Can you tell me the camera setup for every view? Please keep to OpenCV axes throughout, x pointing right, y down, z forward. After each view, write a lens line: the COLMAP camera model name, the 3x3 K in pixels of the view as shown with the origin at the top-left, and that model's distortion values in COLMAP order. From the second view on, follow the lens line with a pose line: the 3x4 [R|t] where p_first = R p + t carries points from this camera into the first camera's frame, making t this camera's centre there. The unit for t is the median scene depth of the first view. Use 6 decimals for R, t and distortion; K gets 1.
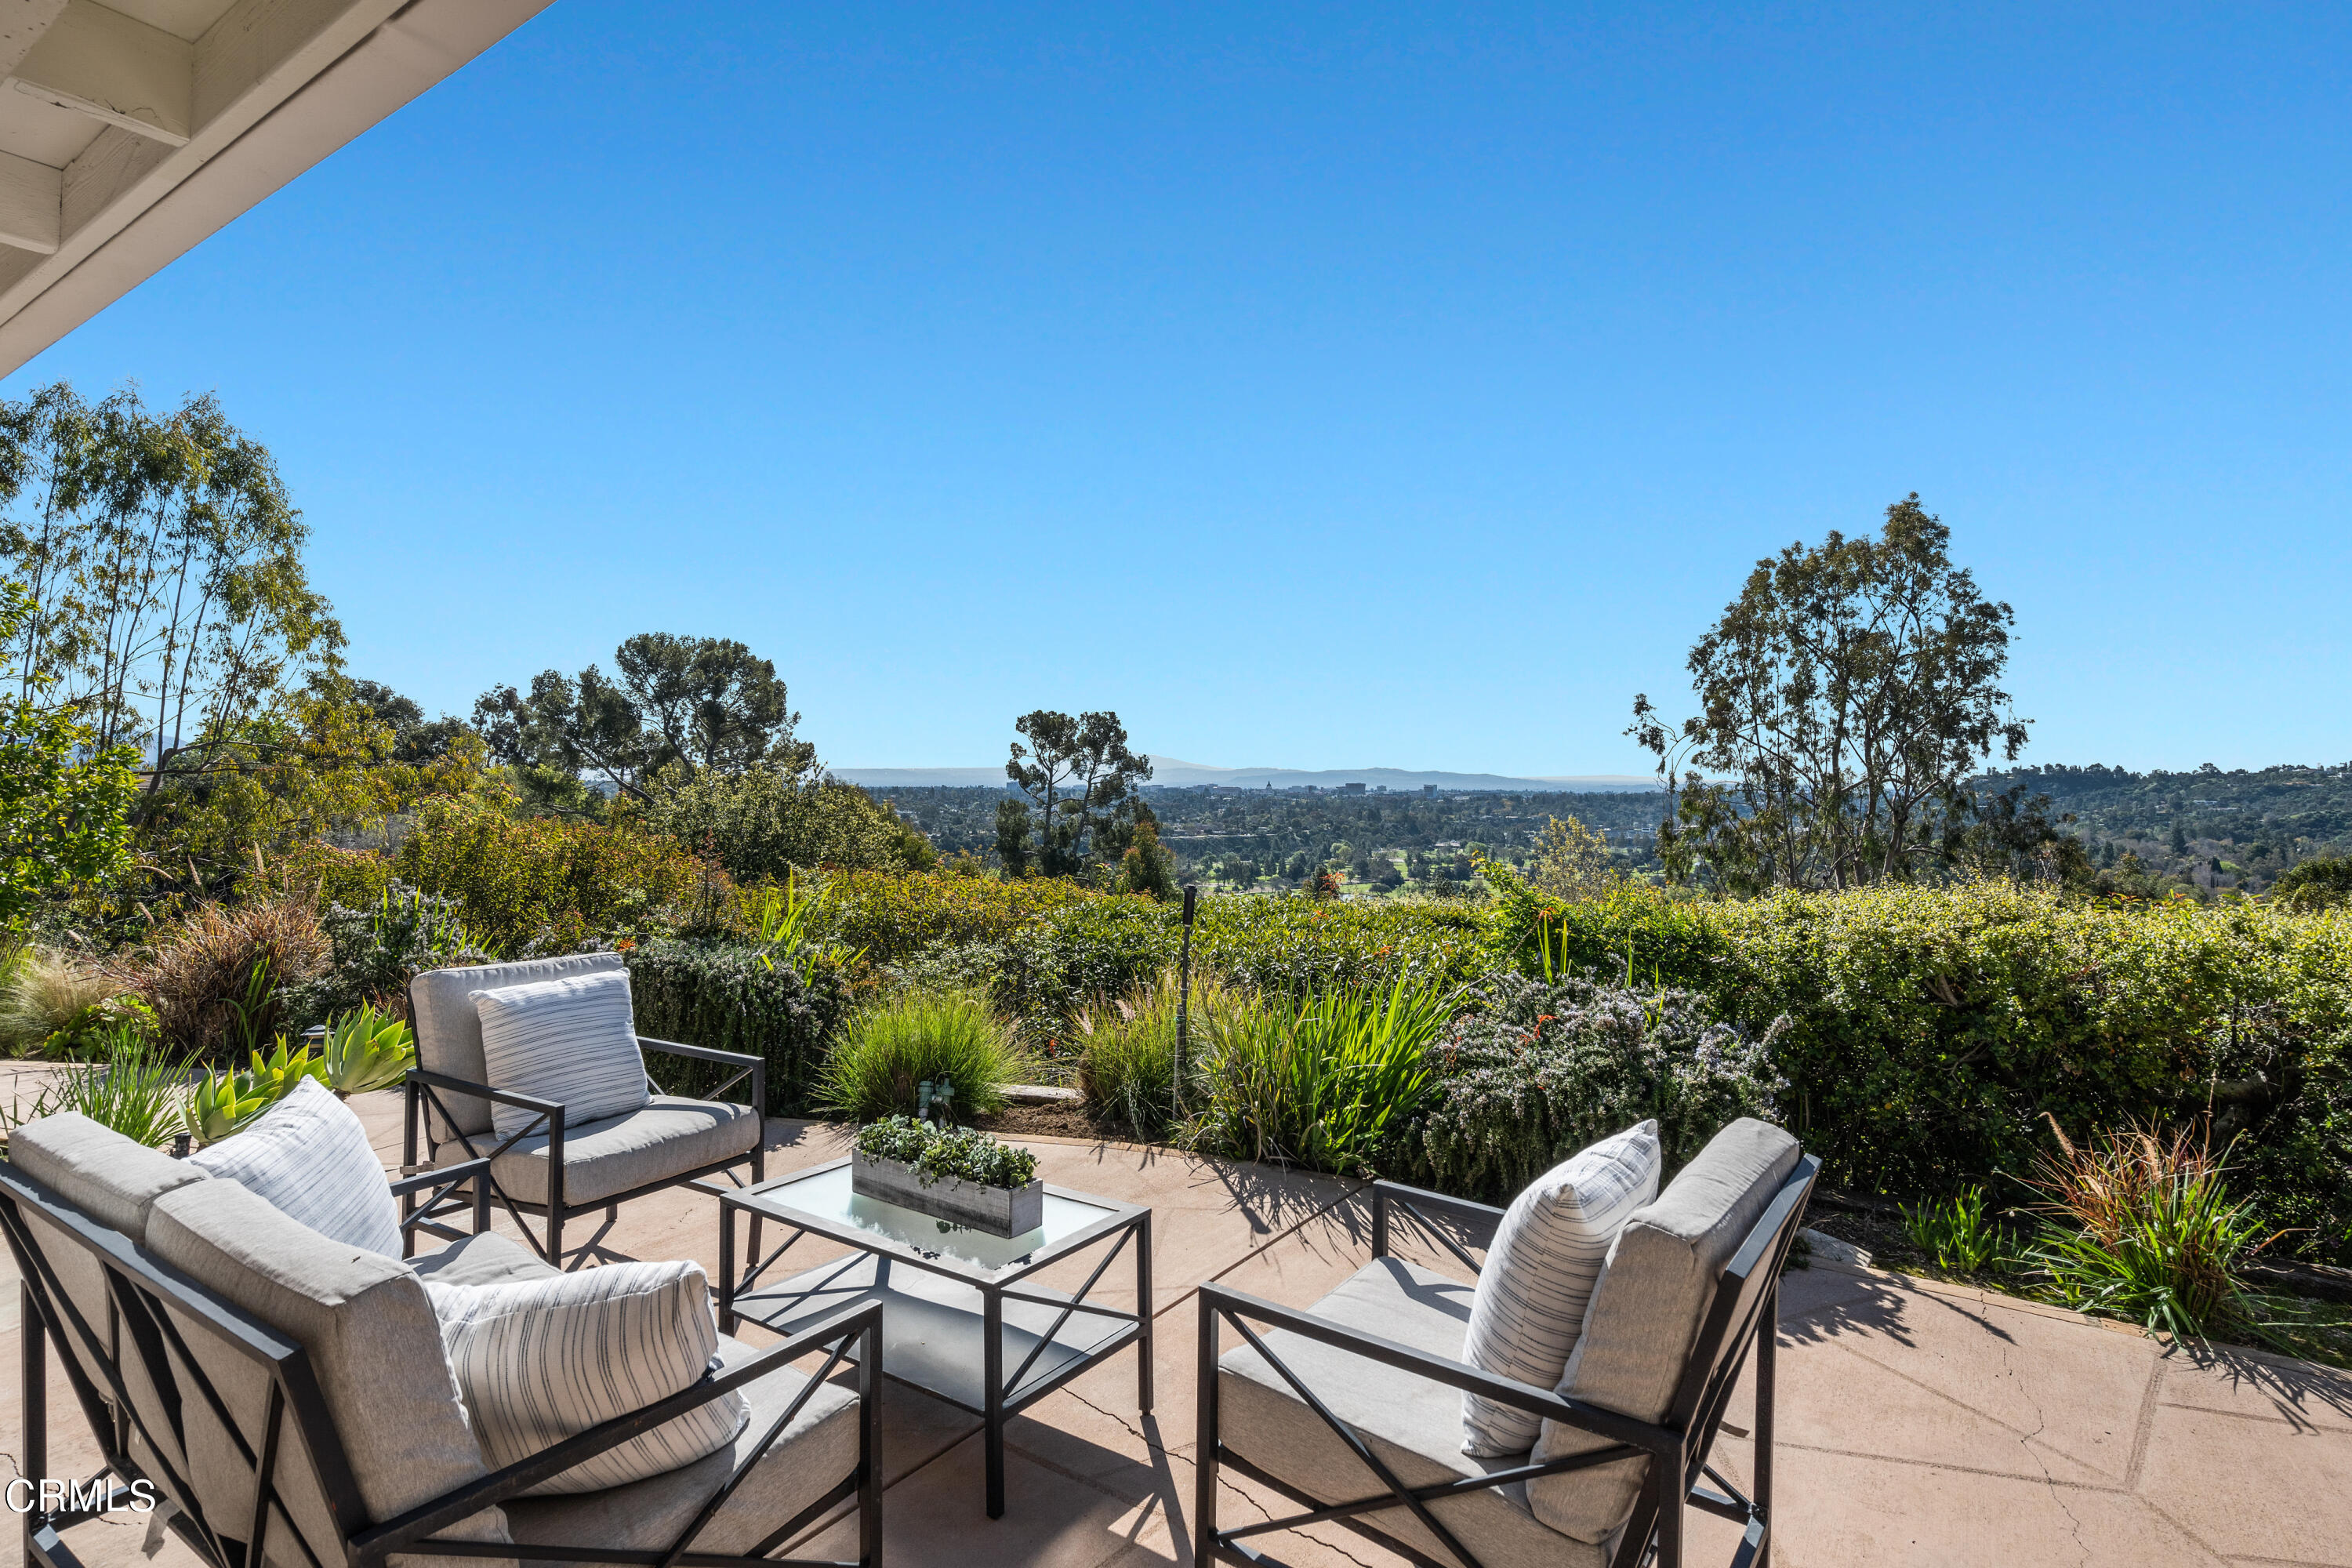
lens RADIAL K [[1225.5, 0, 1173.3], [0, 1225.5, 780.8], [0, 0, 1]] dist [0.008222, -0.000048]
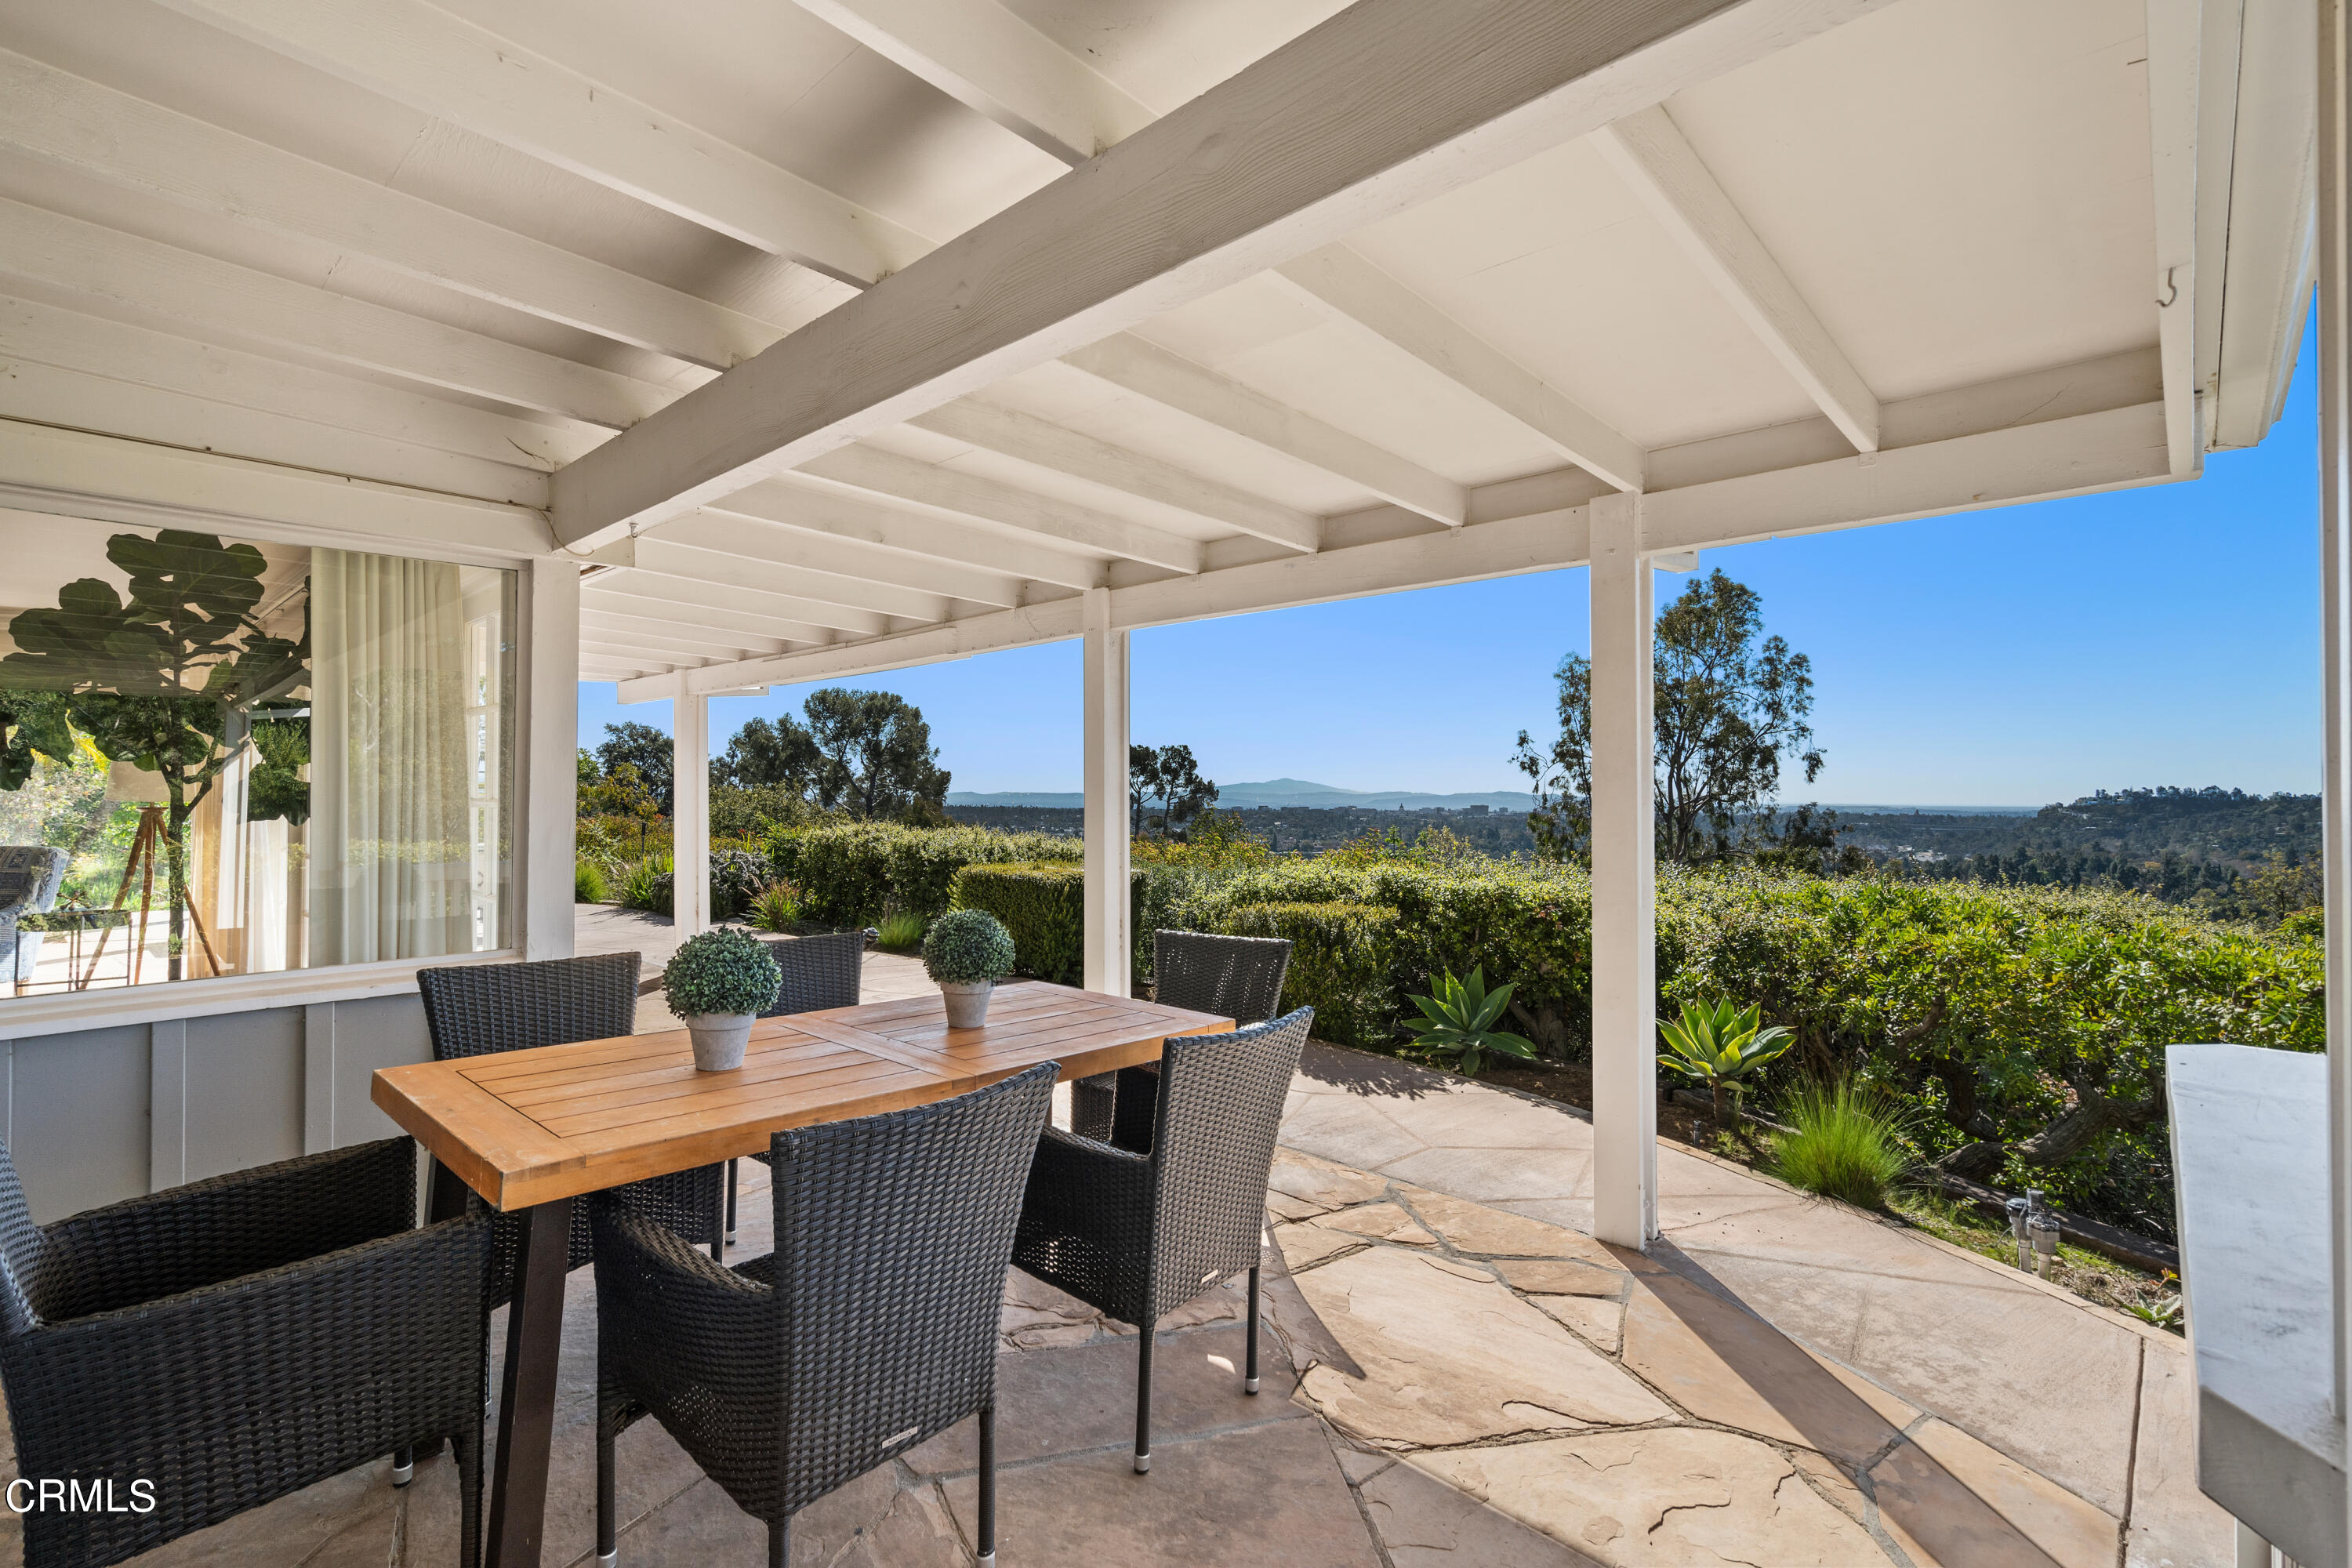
lens RADIAL K [[1063.3, 0, 1175.5], [0, 1063.3, 778.2], [0, 0, 1]] dist [-0.001044, 0.001792]
pose [[0.991167, -0.003072, -0.132581, 0.095997], [-0.000037, 0.999725, -0.023442, 0.003065], [0.132617, 0.023240, 0.990895, -0.083317]]
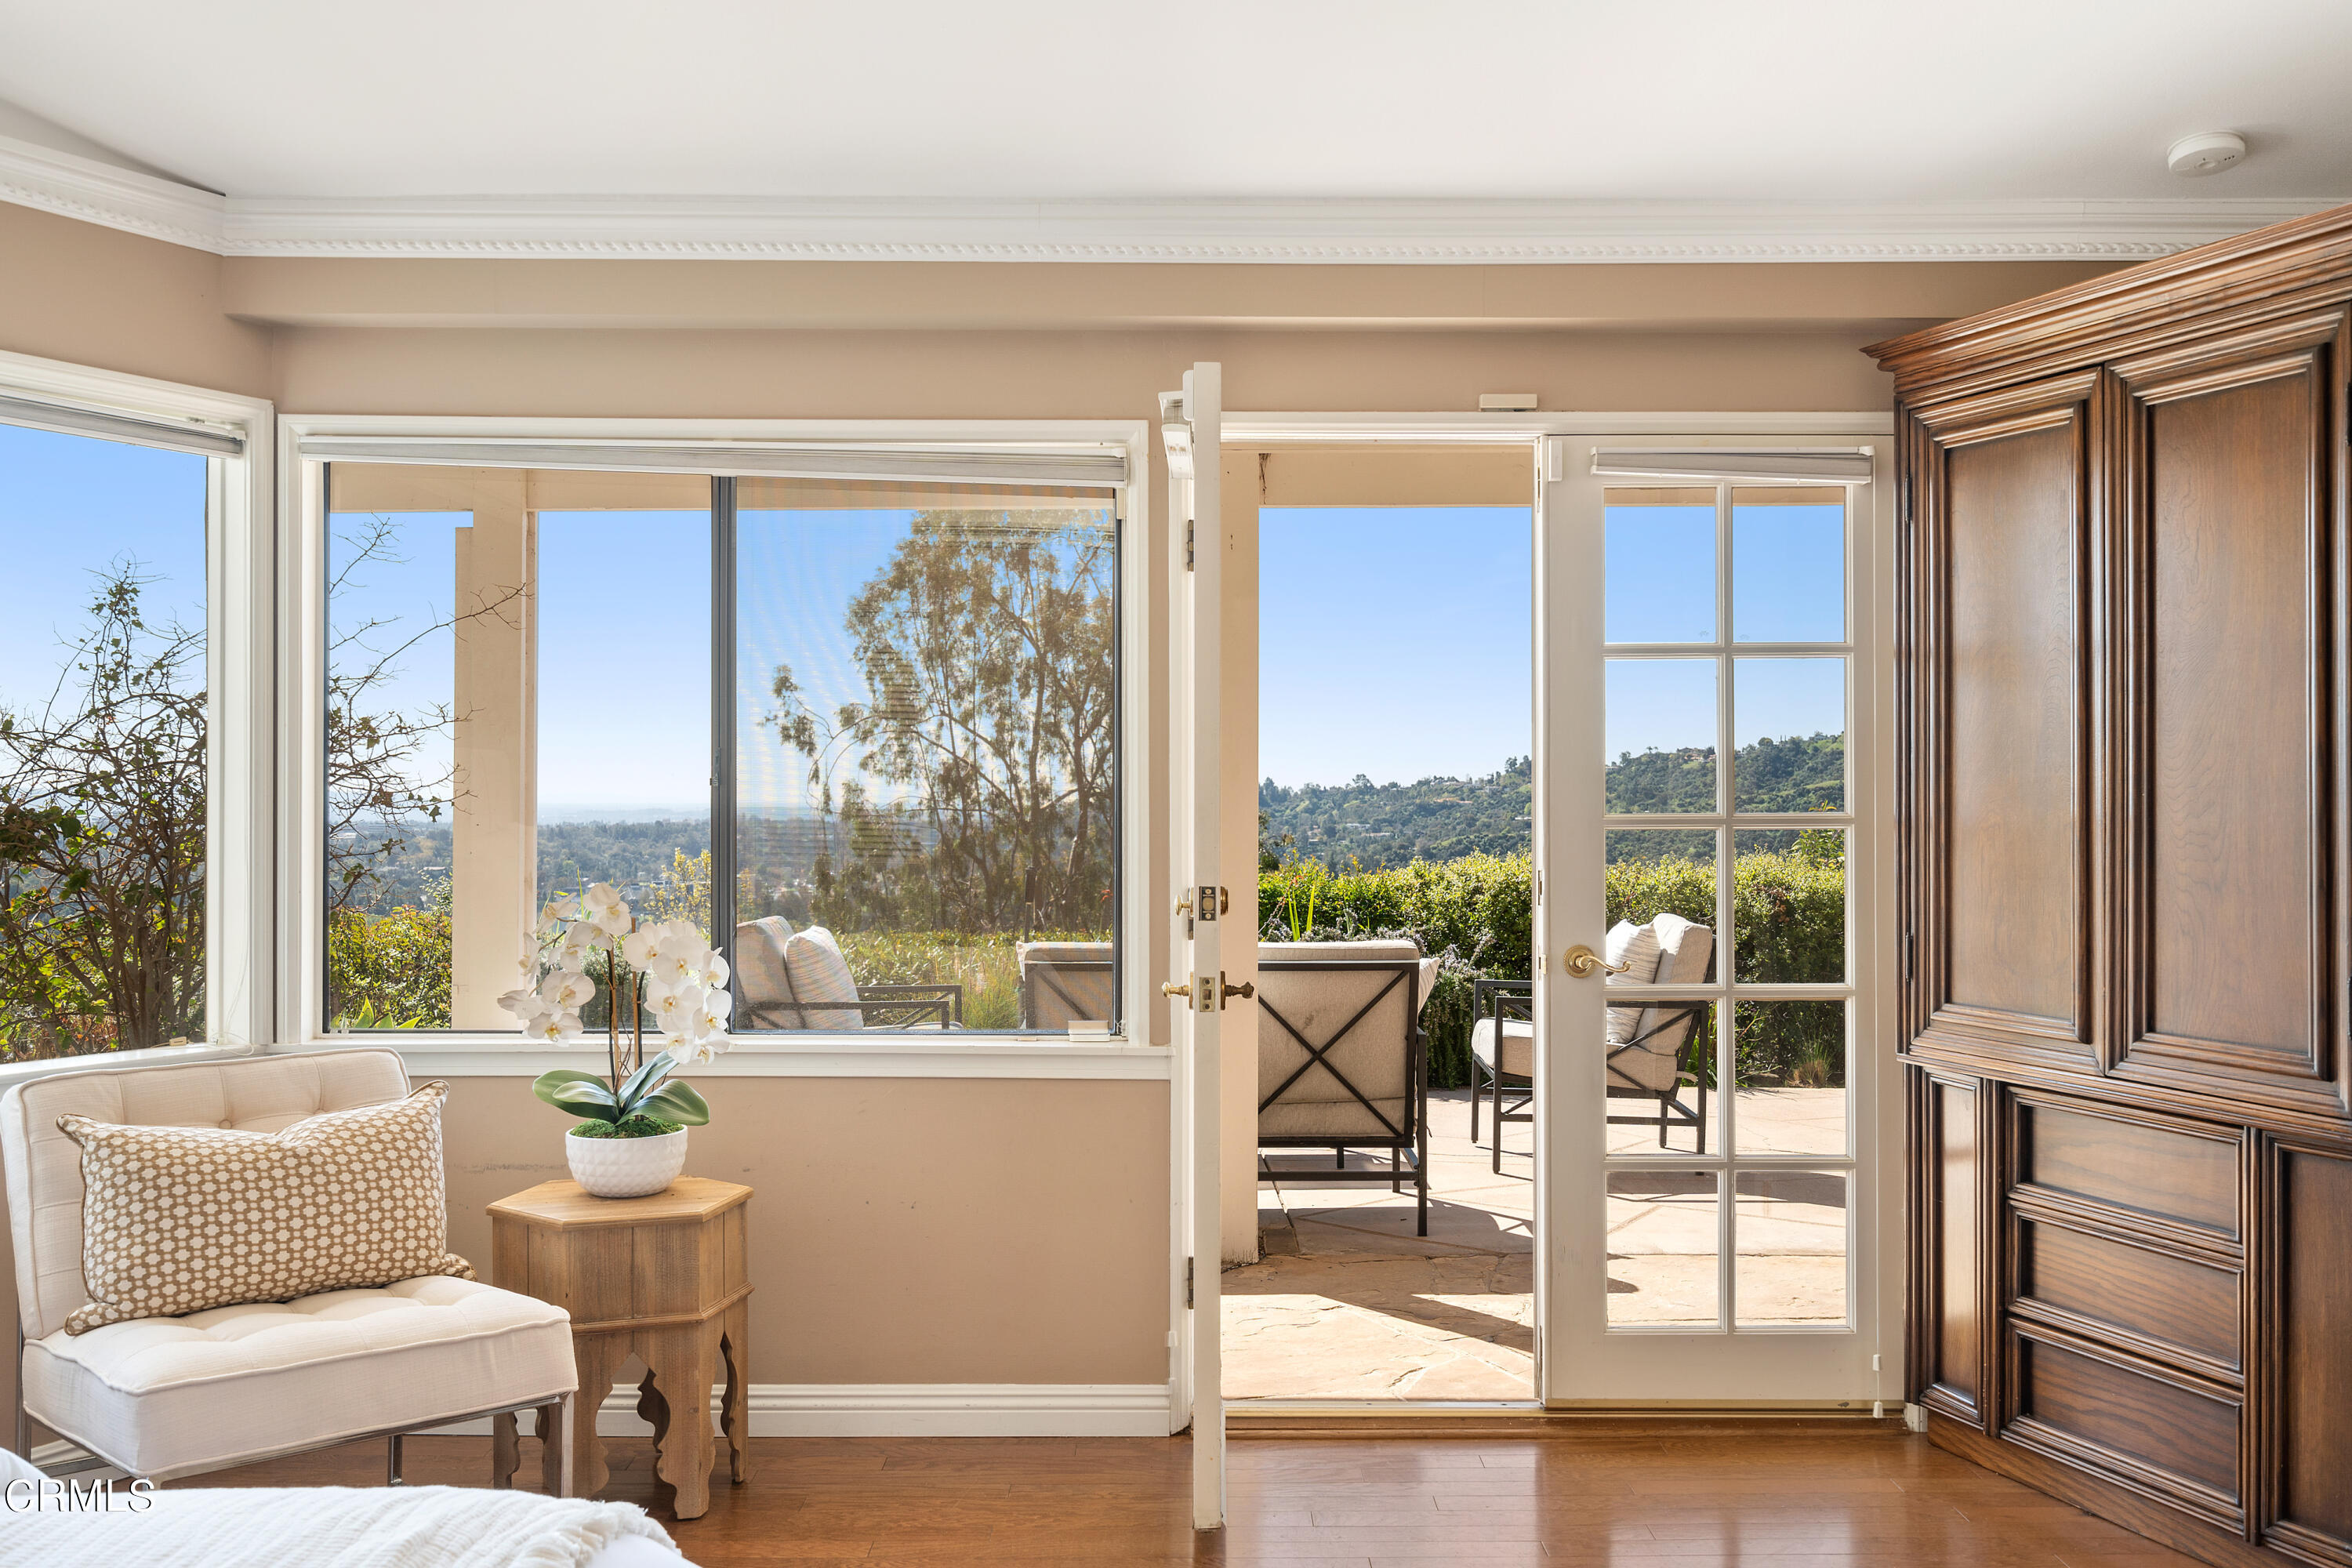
lens RADIAL K [[2104.7, 0, 1158.5], [0, 2104.7, 776.3], [0, 0, 1]] dist [-0.004175, -0.006920]
pose [[0.823529, 0.000193, 0.567274, -0.060683], [0.007362, 0.999912, -0.011027, 0.001925], [-0.567226, 0.013258, 0.823455, -0.037622]]
